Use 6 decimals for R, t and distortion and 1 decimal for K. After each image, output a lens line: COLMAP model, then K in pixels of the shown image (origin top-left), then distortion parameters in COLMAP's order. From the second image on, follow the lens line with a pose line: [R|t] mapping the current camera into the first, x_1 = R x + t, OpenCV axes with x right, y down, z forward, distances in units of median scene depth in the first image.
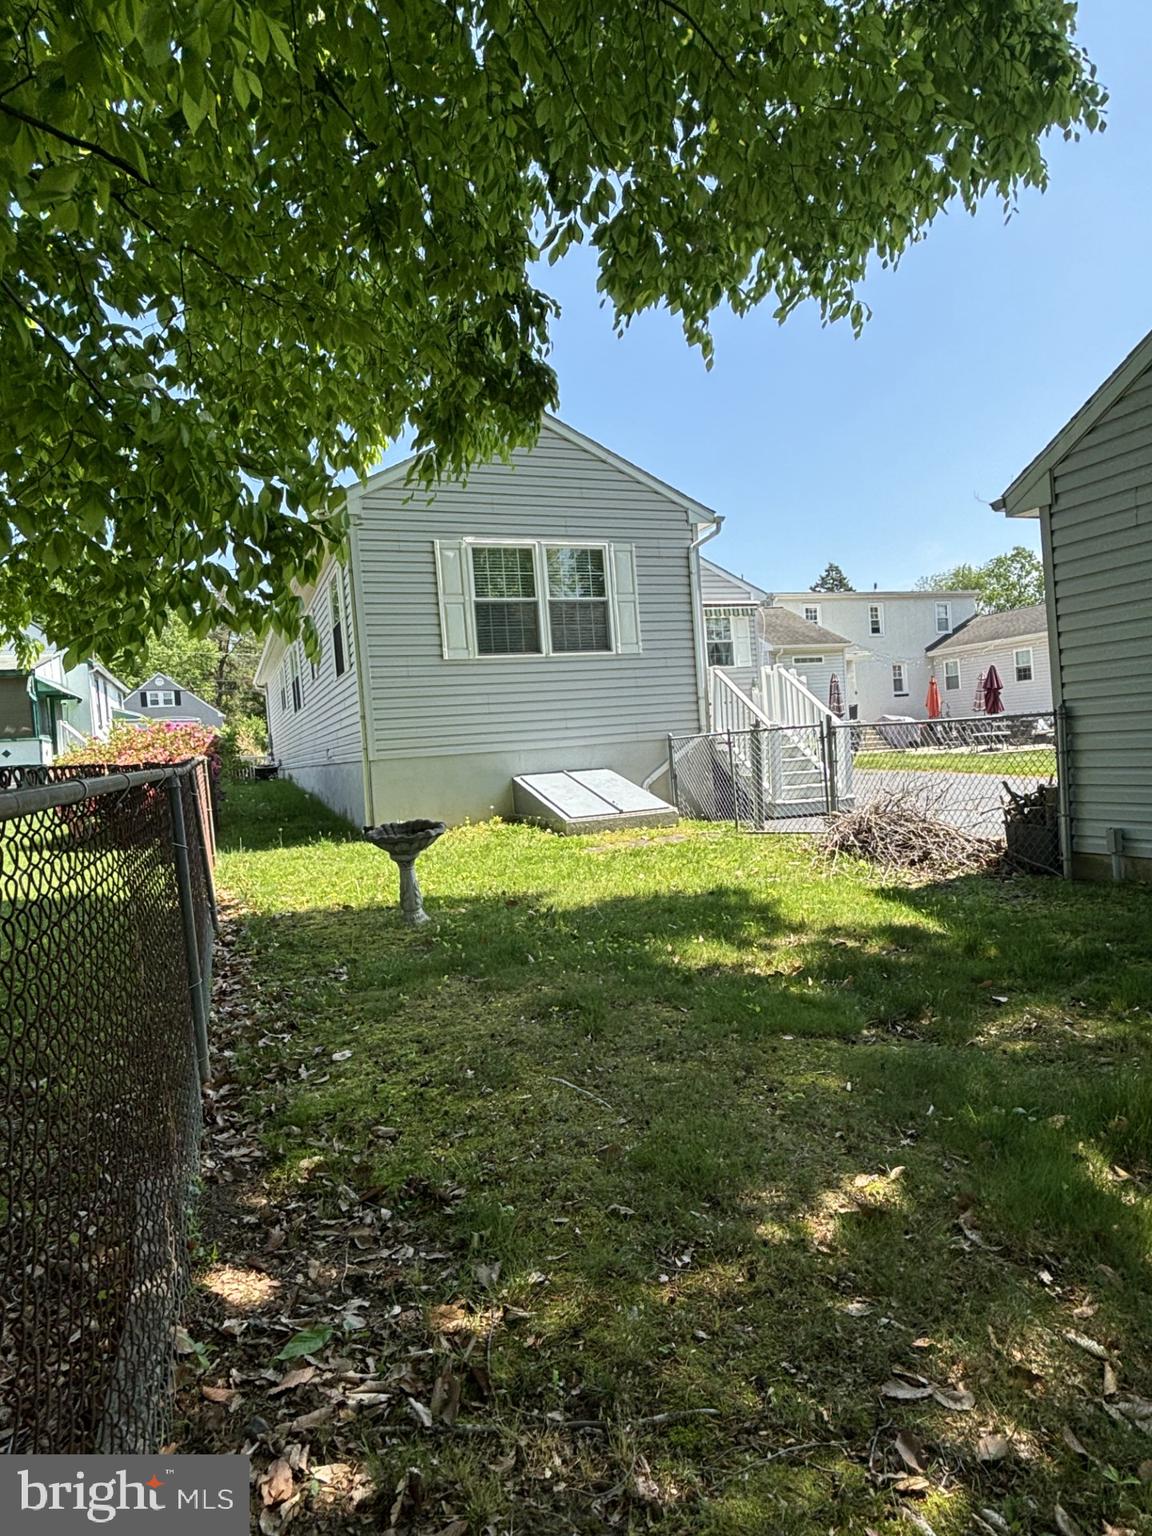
lens RADIAL K [[862.8, 0, 569.8], [0, 862.8, 760.7], [0, 0, 1]] dist [-0.003055, -0.002507]
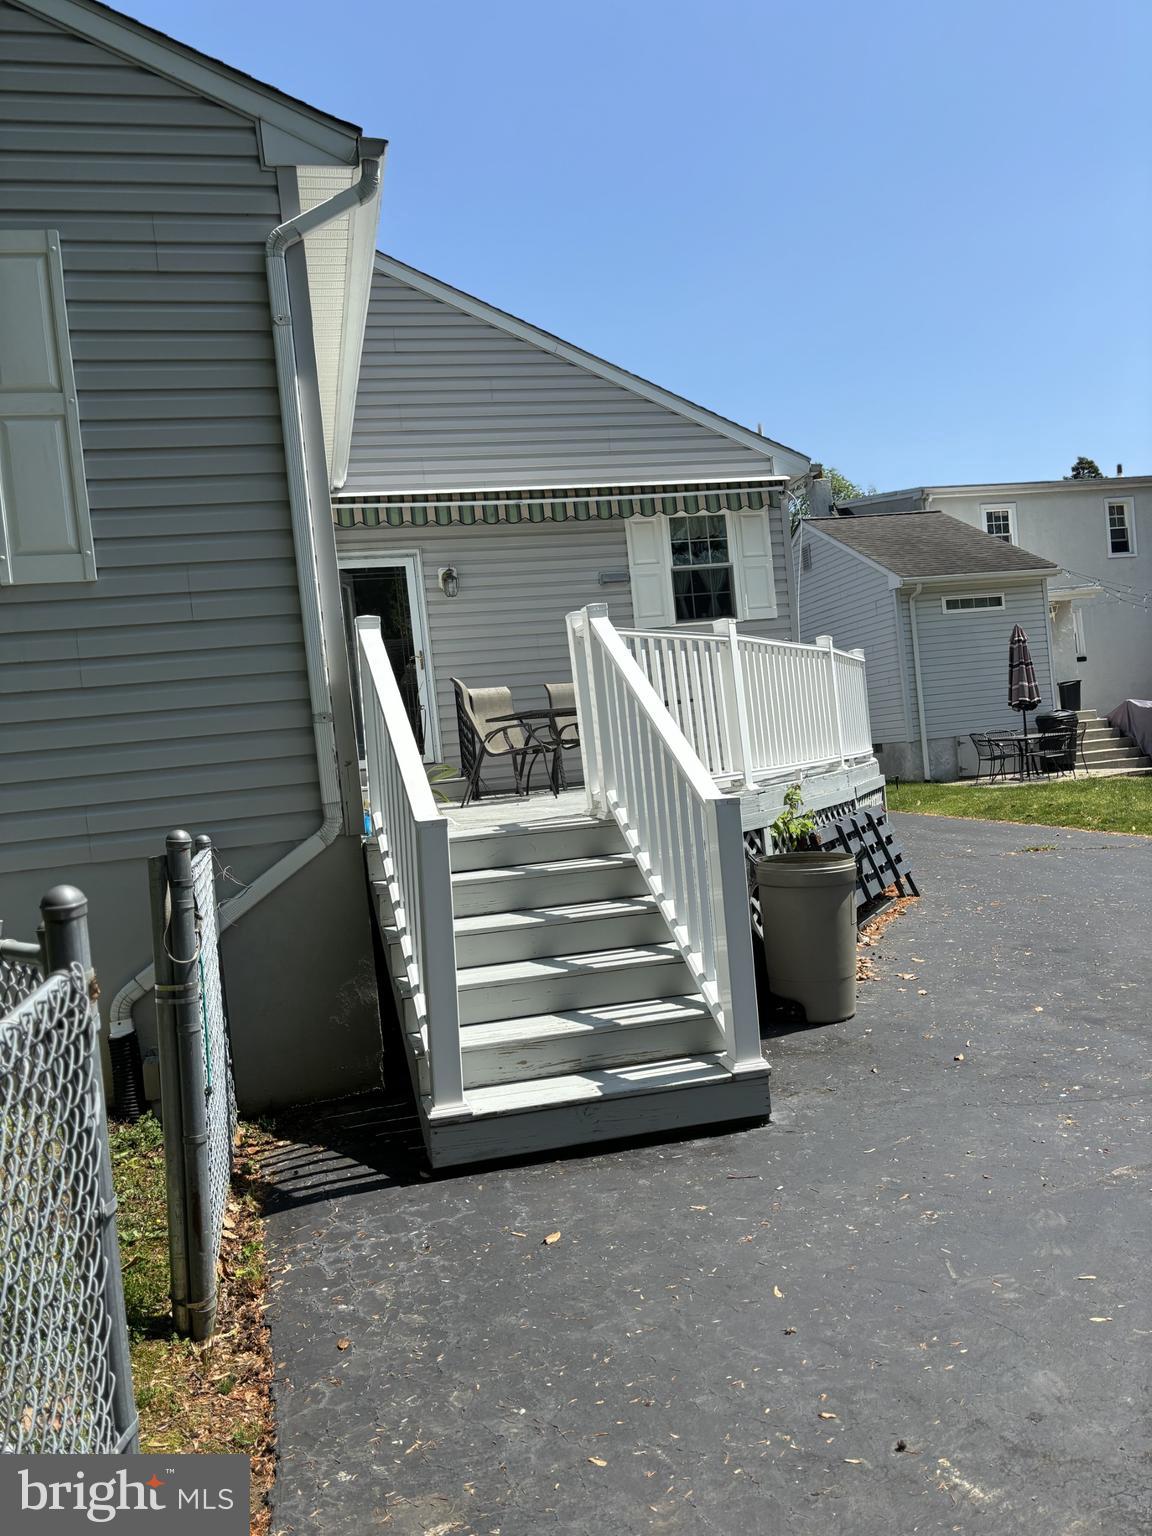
lens RADIAL K [[1172.3, 0, 531.1], [0, 1172.3, 770.4], [0, 0, 1]] dist [0.011370, -0.004725]
pose [[0.987857, -0.014444, -0.154695, 0.294811], [0.015899, 0.999840, 0.008170, -0.055292], [0.154553, -0.010530, 0.987928, 0.581286]]
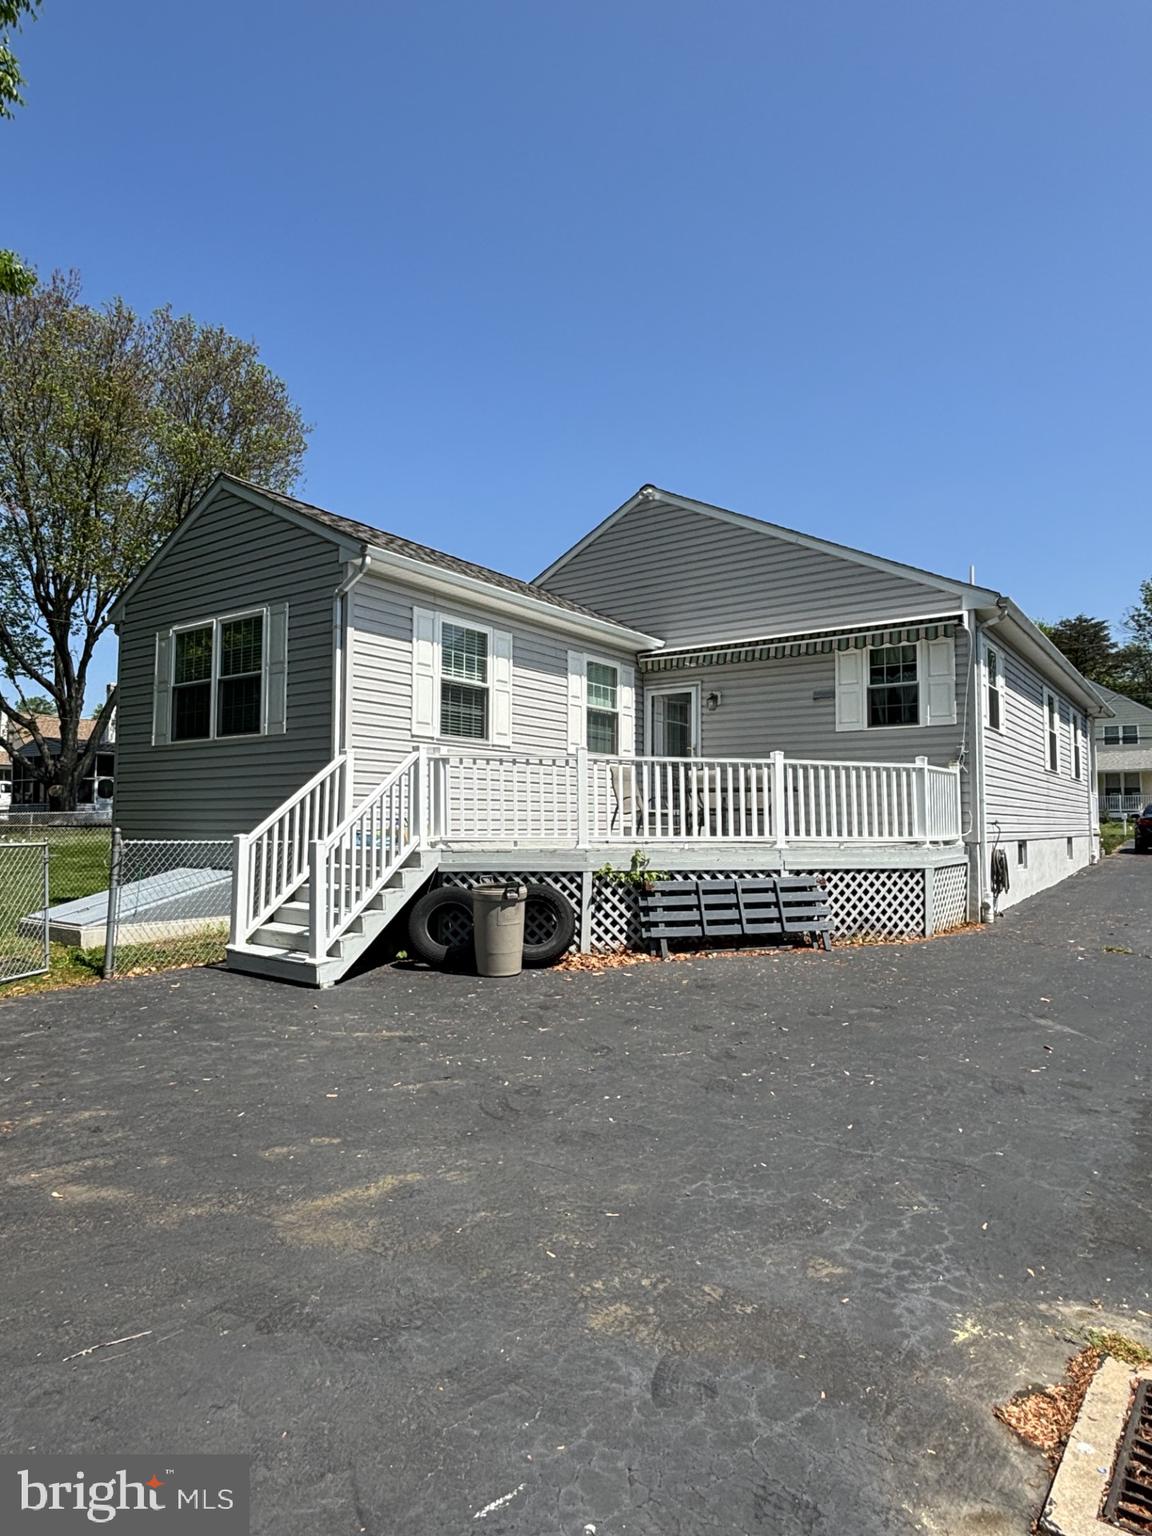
lens RADIAL K [[862.8, 0, 569.8], [0, 862.8, 760.7], [0, 0, 1]] dist [-0.003055, -0.002507]
pose [[0.535383, 0.018435, -0.844408, 0.854707], [-0.052323, 0.998565, -0.011374, -0.098943], [0.842987, 0.050271, 0.535580, 0.753727]]
